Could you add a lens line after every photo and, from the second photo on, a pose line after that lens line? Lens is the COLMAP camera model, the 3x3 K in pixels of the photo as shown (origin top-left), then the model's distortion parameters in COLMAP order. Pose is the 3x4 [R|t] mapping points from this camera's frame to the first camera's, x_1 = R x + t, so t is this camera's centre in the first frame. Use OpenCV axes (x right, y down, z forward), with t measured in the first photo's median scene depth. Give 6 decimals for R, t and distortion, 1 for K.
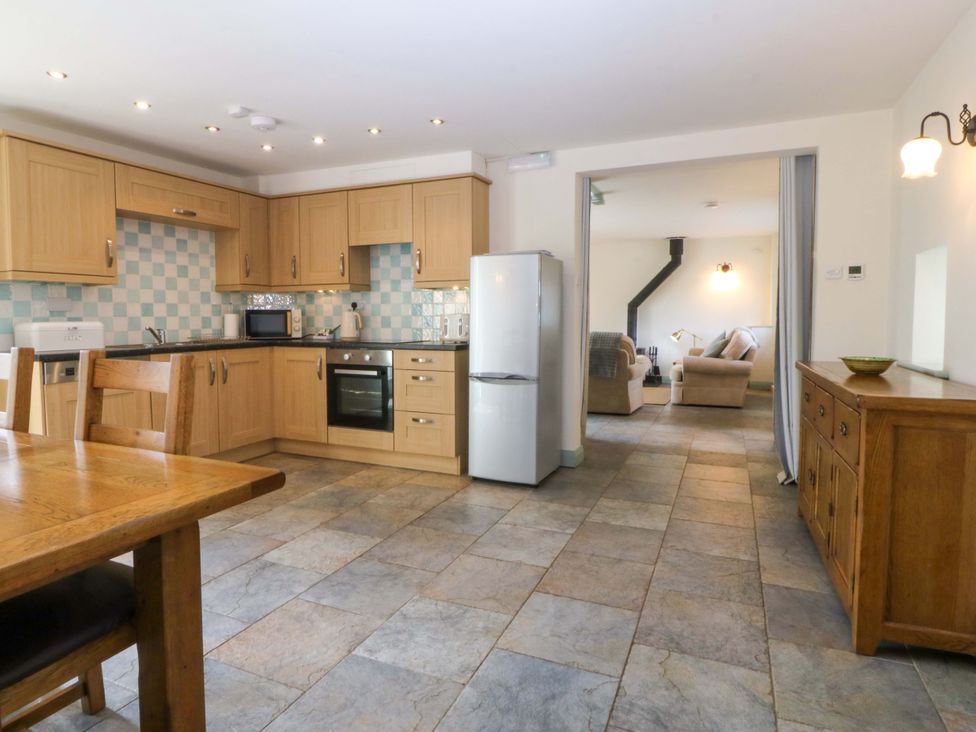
lens RADIAL K [[563.3, 0, 484.3], [0, 563.3, 342.4], [0, 0, 1]] dist [0.003839, -0.014575]
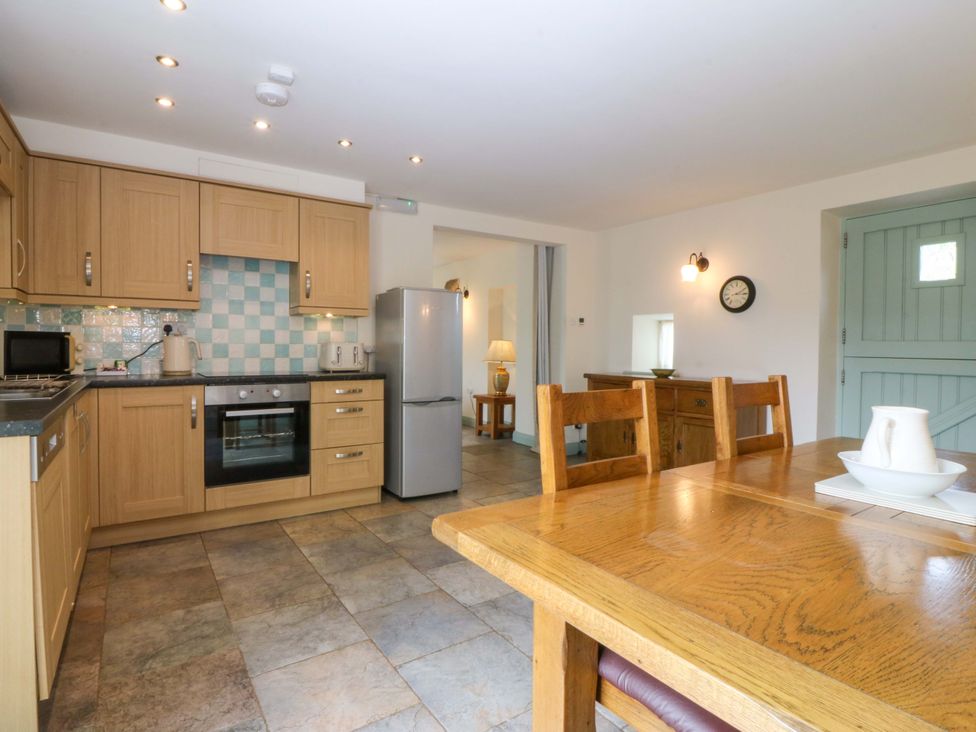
lens RADIAL K [[517.0, 0, 490.0], [0, 517.0, 355.7], [0, 0, 1]] dist [-0.005359, -0.000535]
pose [[0.539797, -0.009227, 0.841745, -0.696143], [0.032396, 0.999427, -0.009820, -0.010995], [-0.841171, 0.032570, 0.539787, 0.319547]]
